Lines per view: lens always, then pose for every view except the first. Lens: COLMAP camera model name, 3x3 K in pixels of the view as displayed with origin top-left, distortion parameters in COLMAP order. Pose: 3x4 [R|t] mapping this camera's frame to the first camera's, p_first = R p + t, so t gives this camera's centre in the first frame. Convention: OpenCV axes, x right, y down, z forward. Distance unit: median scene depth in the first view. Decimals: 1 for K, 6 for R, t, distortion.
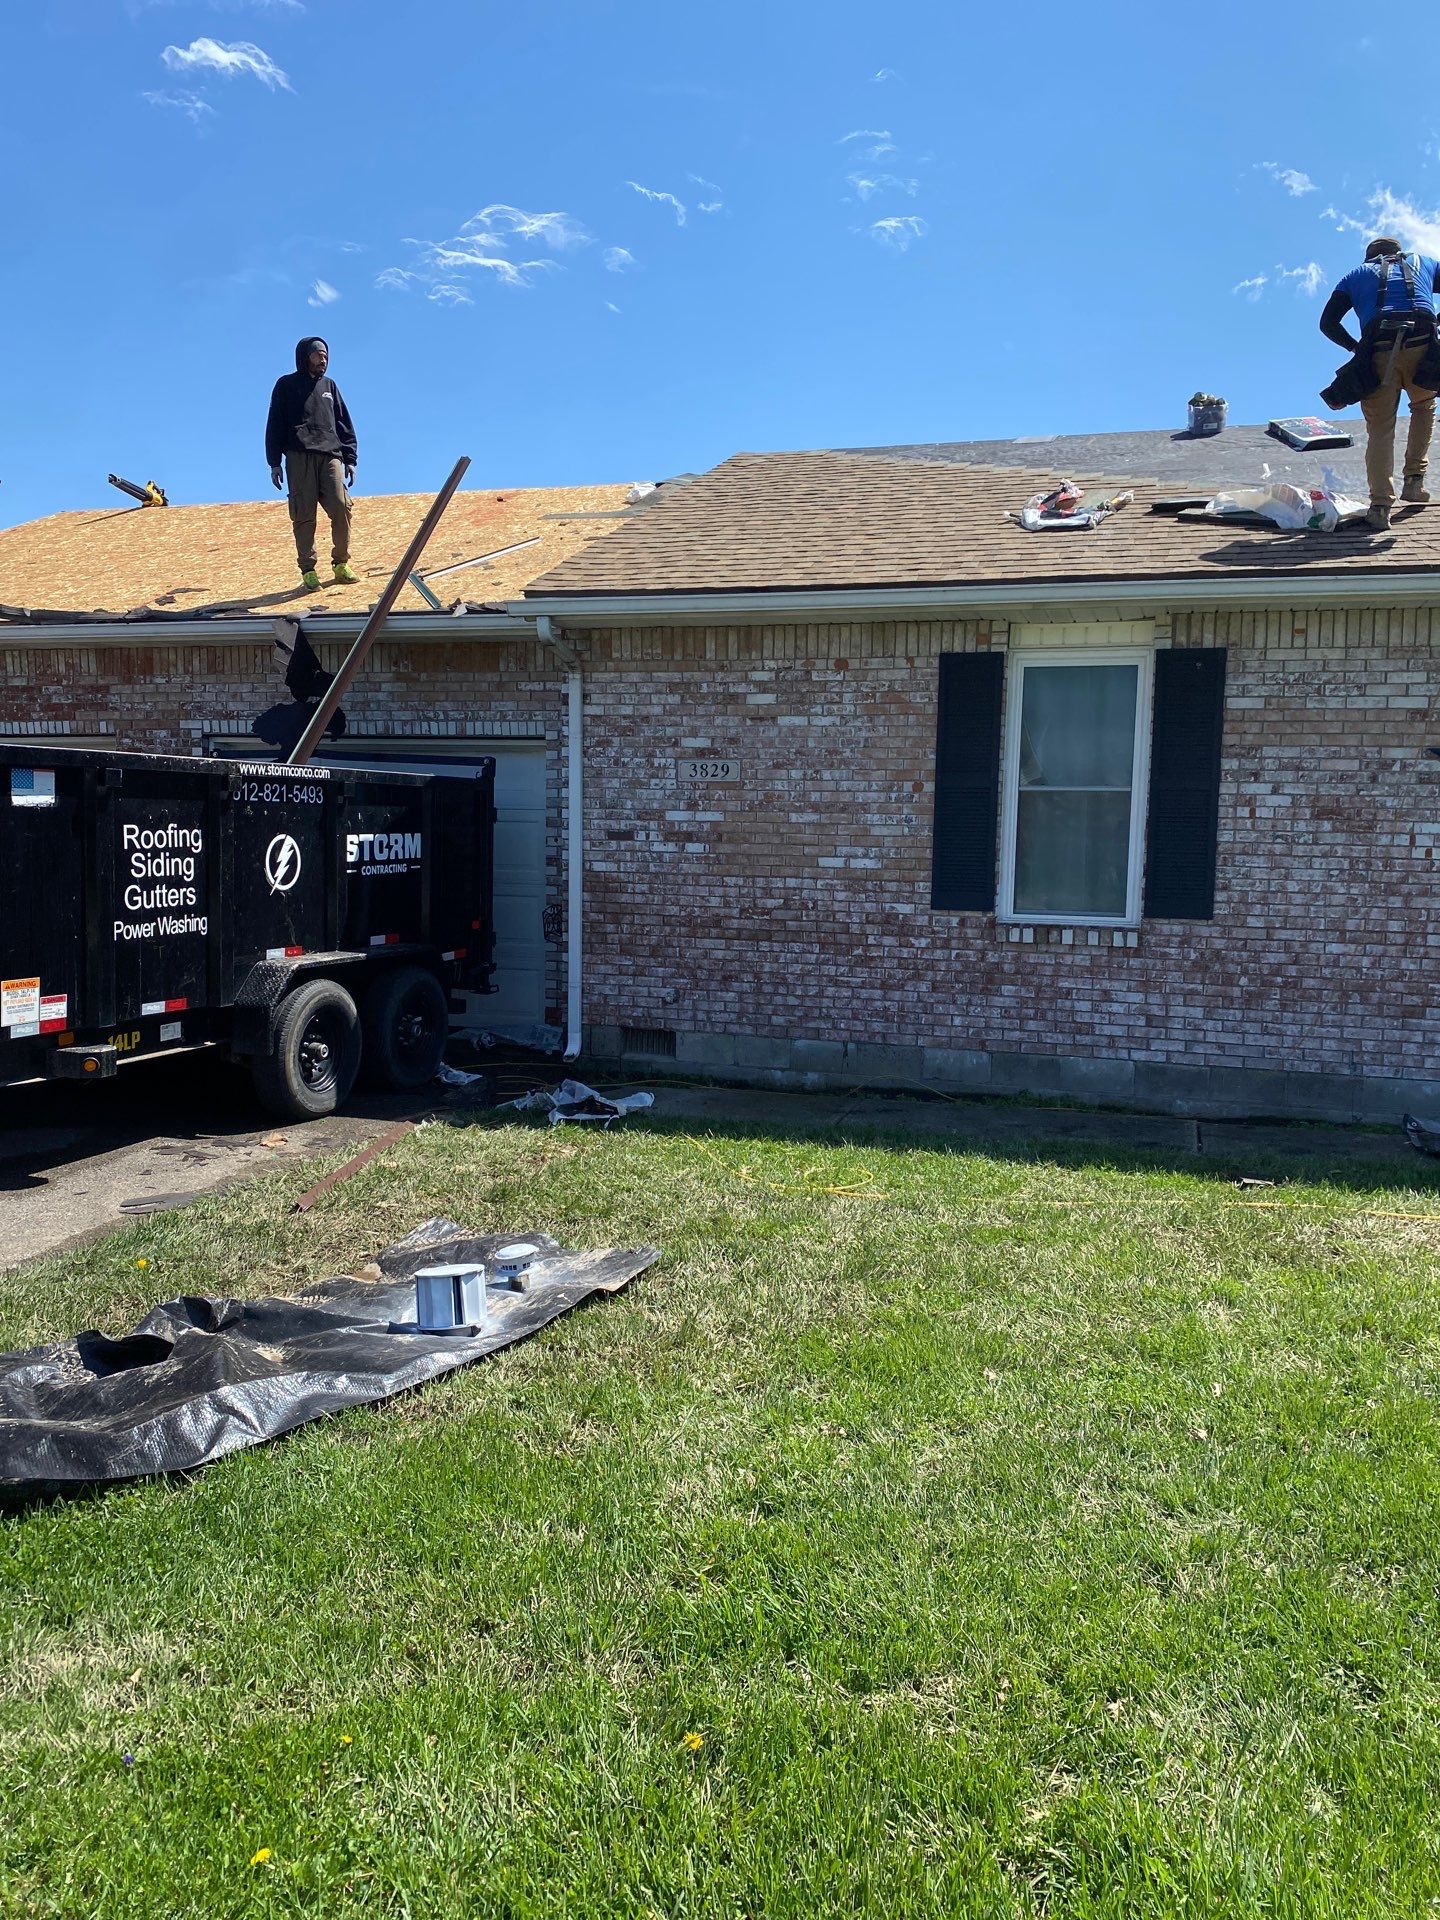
lens RADIAL K [[1400.1, 0, 720.0], [0, 1400.1, 960.0], [0, 0, 1]] dist [0.114744, -0.291490]
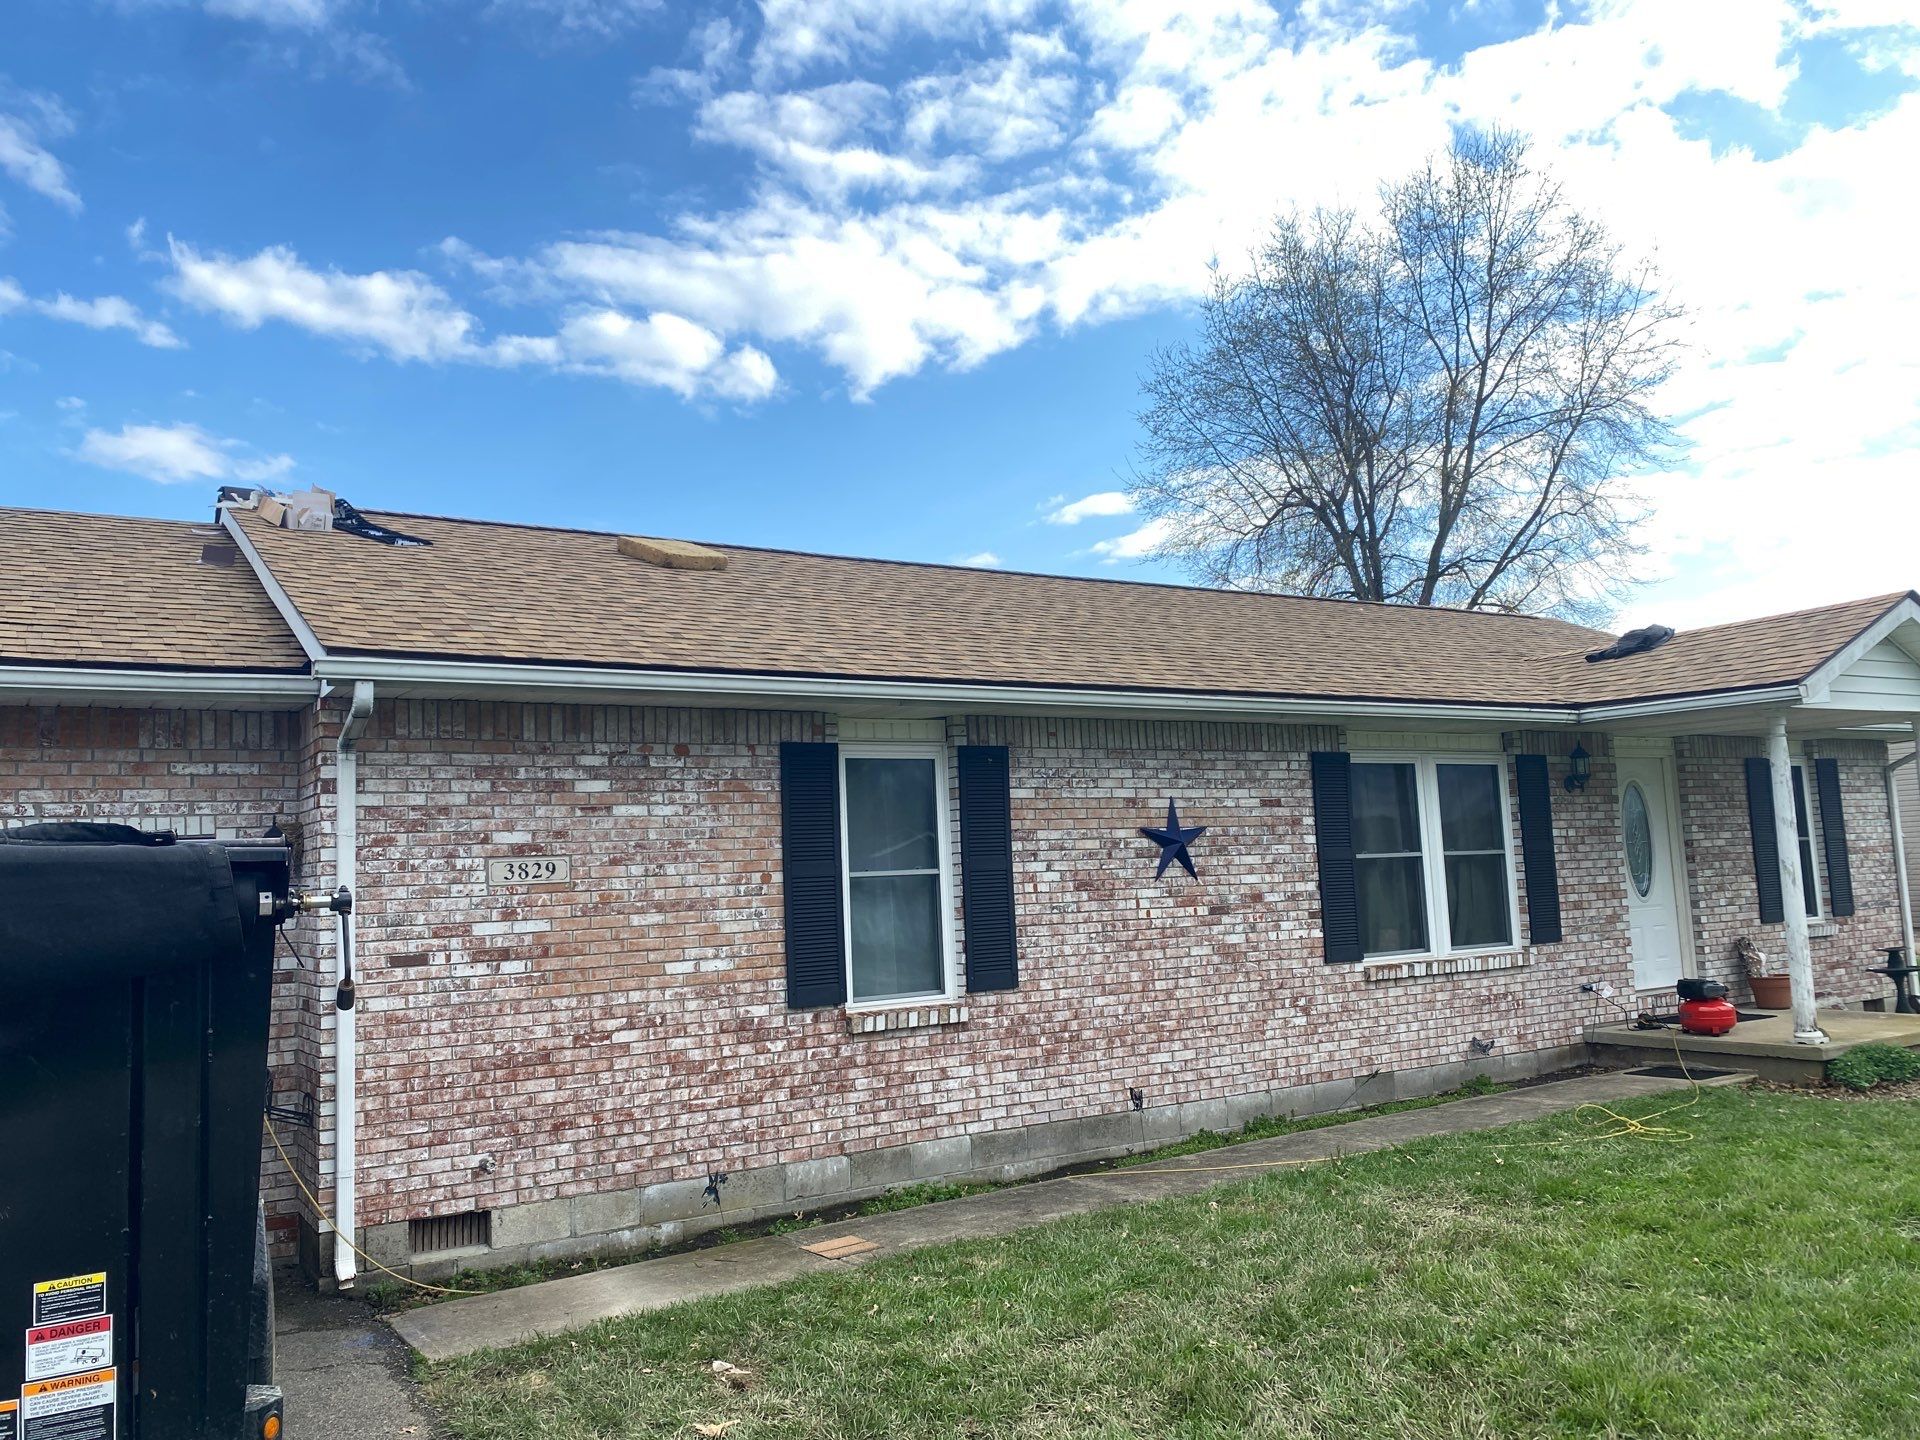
lens RADIAL K [[1400.1, 0, 960.0], [0, 1400.1, 720.0], [0, 0, 1]] dist [0.114744, -0.291490]
pose [[0.665748, 0.042213, 0.744981, -0.477384], [0.136263, 0.974732, -0.177003, -0.041102], [-0.733629, 0.219353, 0.643174, 0.267487]]
